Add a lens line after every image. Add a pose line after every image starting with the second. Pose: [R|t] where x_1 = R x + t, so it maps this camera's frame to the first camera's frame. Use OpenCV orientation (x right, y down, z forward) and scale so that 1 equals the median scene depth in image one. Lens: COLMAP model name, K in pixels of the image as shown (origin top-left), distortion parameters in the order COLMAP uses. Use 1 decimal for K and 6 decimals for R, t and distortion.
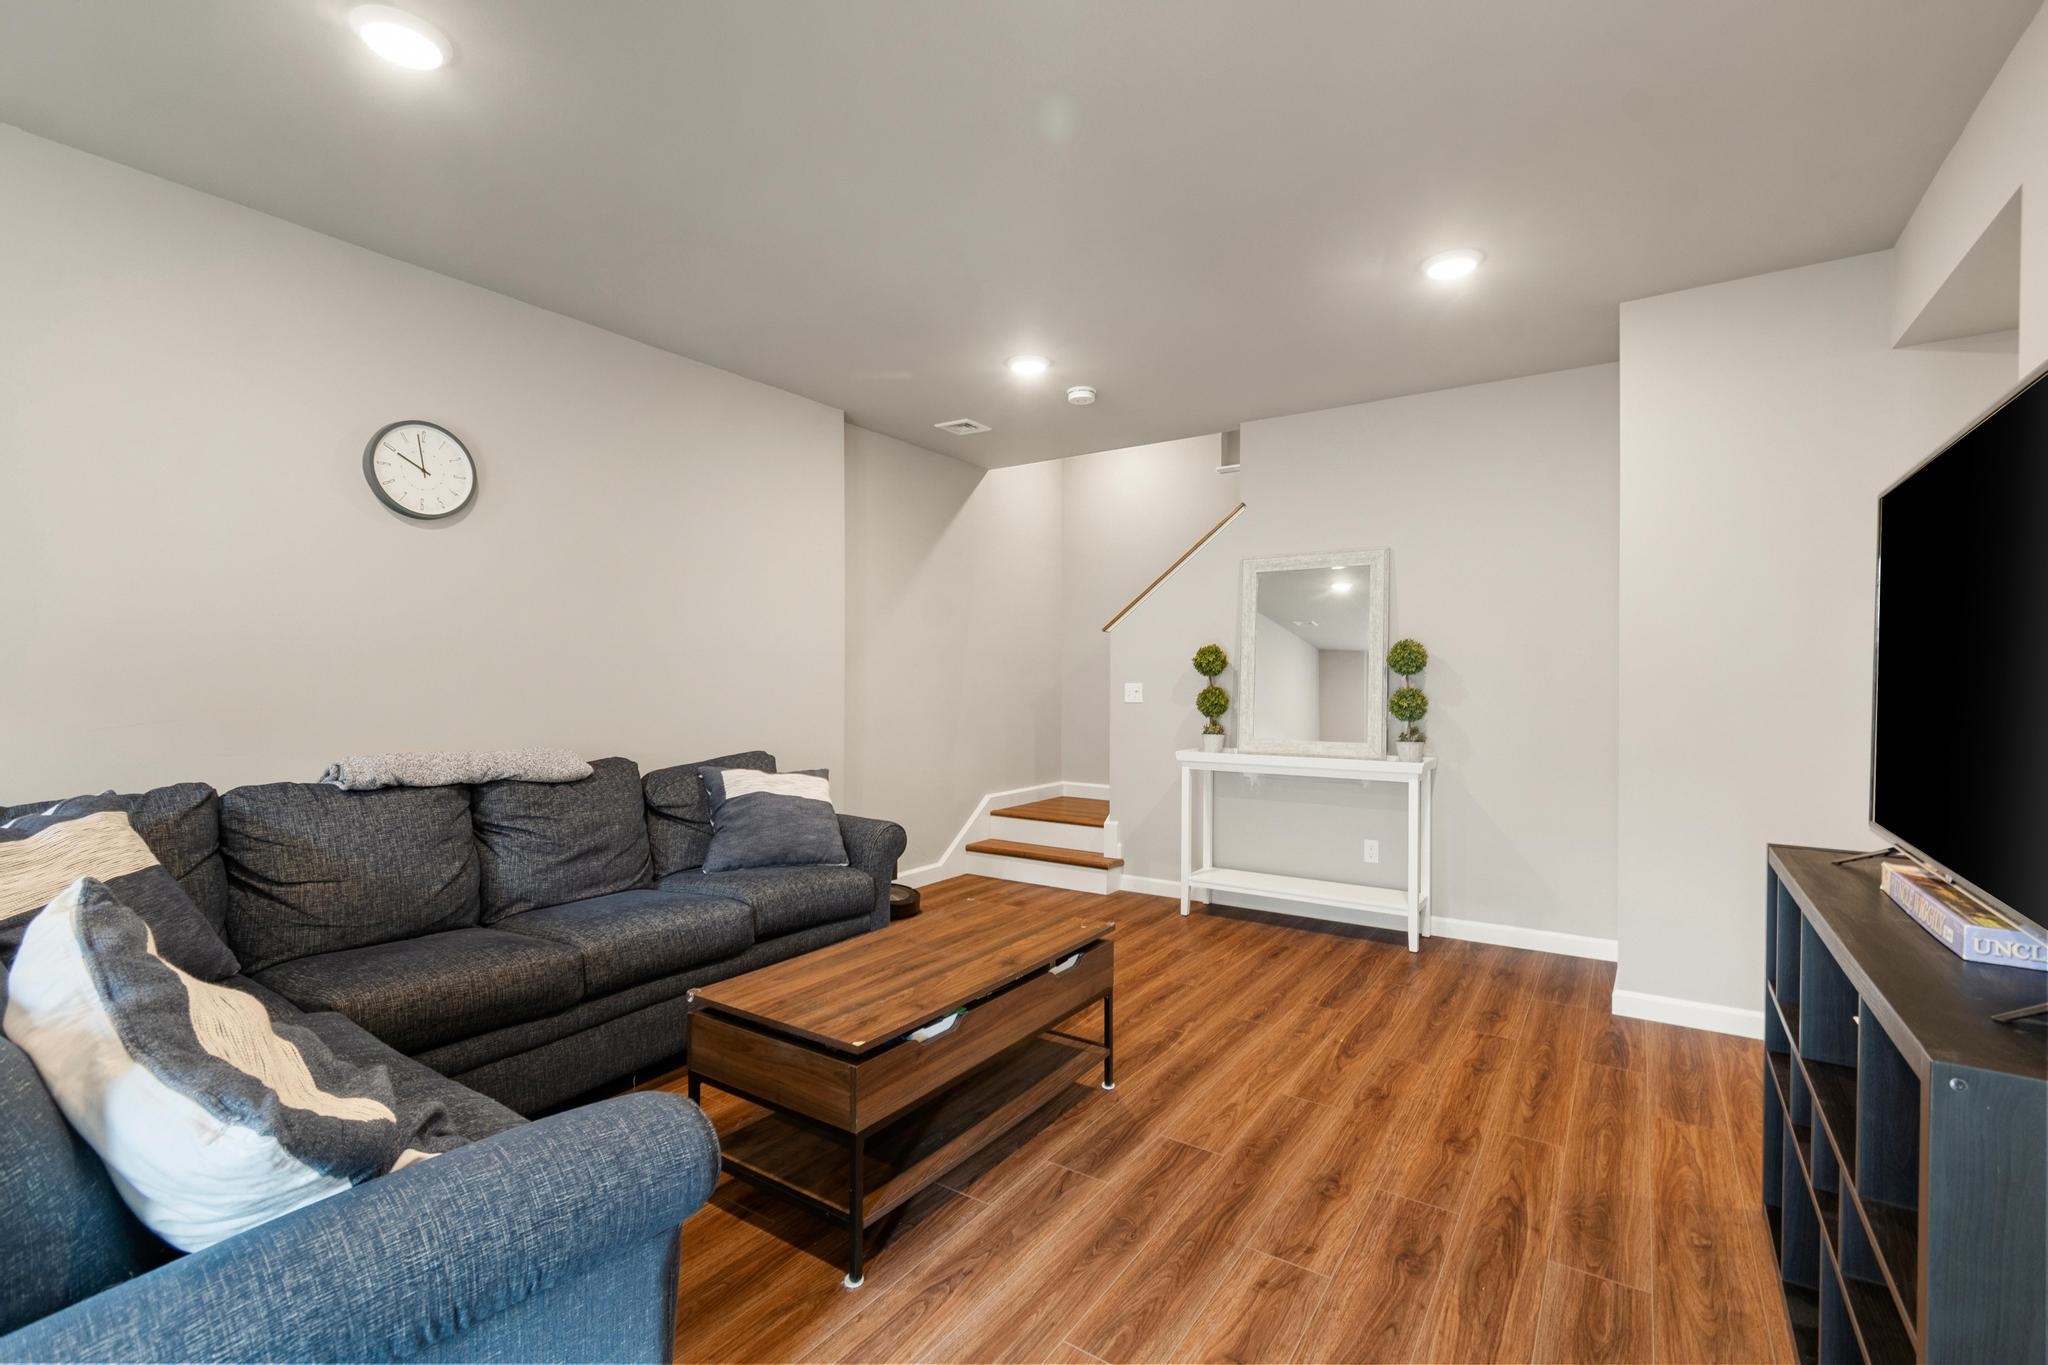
lens RADIAL K [[915.8, 0, 1015.5], [0, 915.8, 677.4], [0, 0, 1]] dist [0.000245, -0.000361]
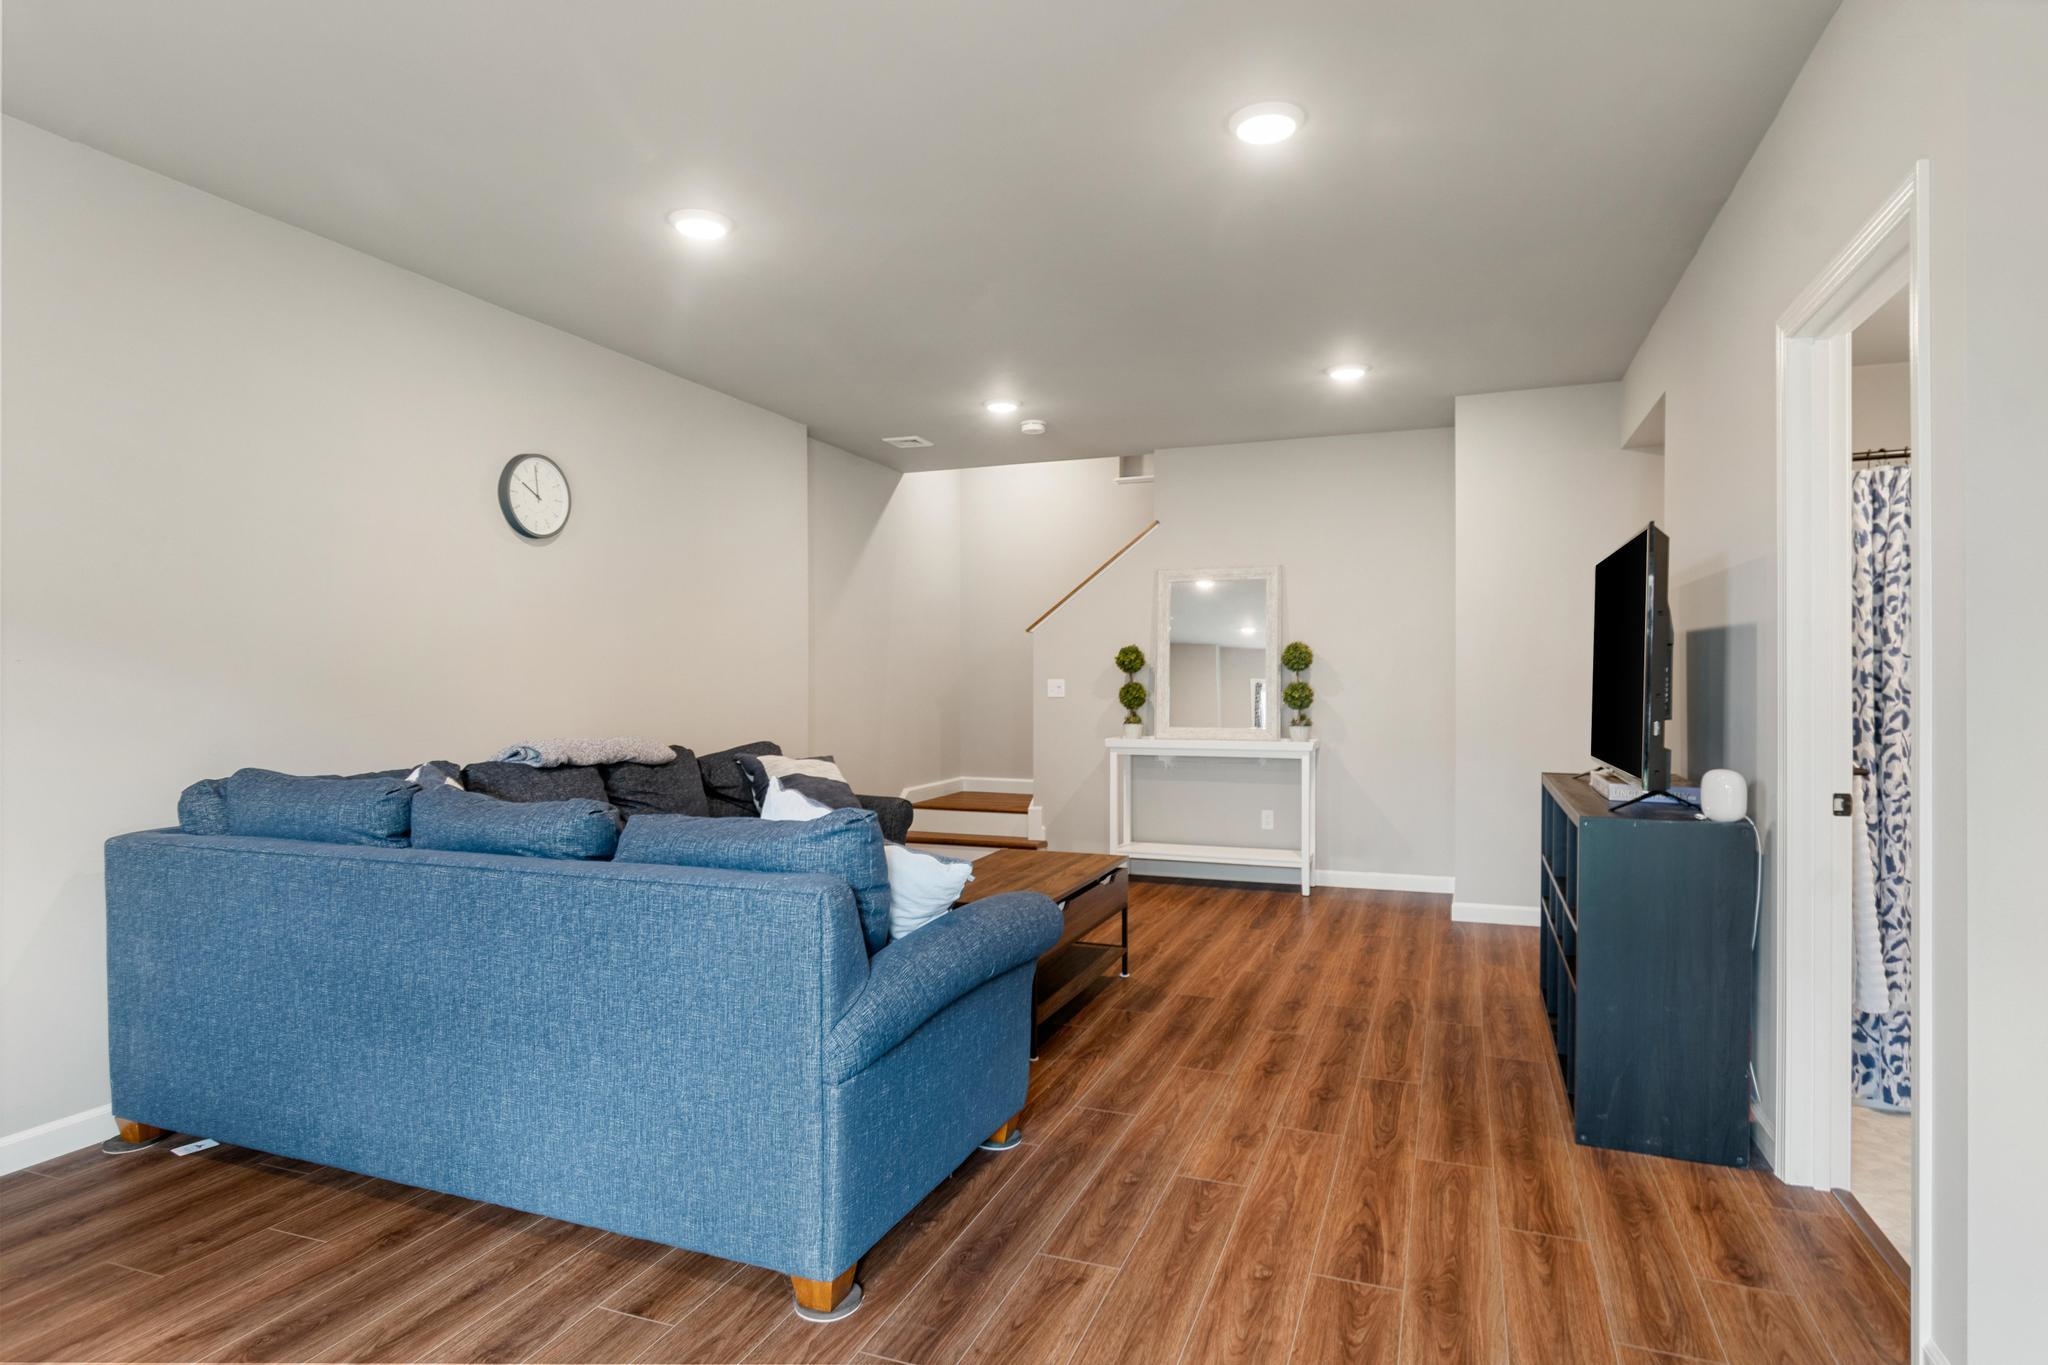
lens RADIAL K [[1114.4, 0, 1024.0], [0, 1114.4, 682.5], [0, 0, 1]] dist [0.001584, 0.000167]
pose [[0.974274, -0.005026, 0.225311, -0.355357], [0.003621, 0.999971, 0.006648, 0.001470], [-0.225338, -0.005661, 0.974264, -0.490356]]
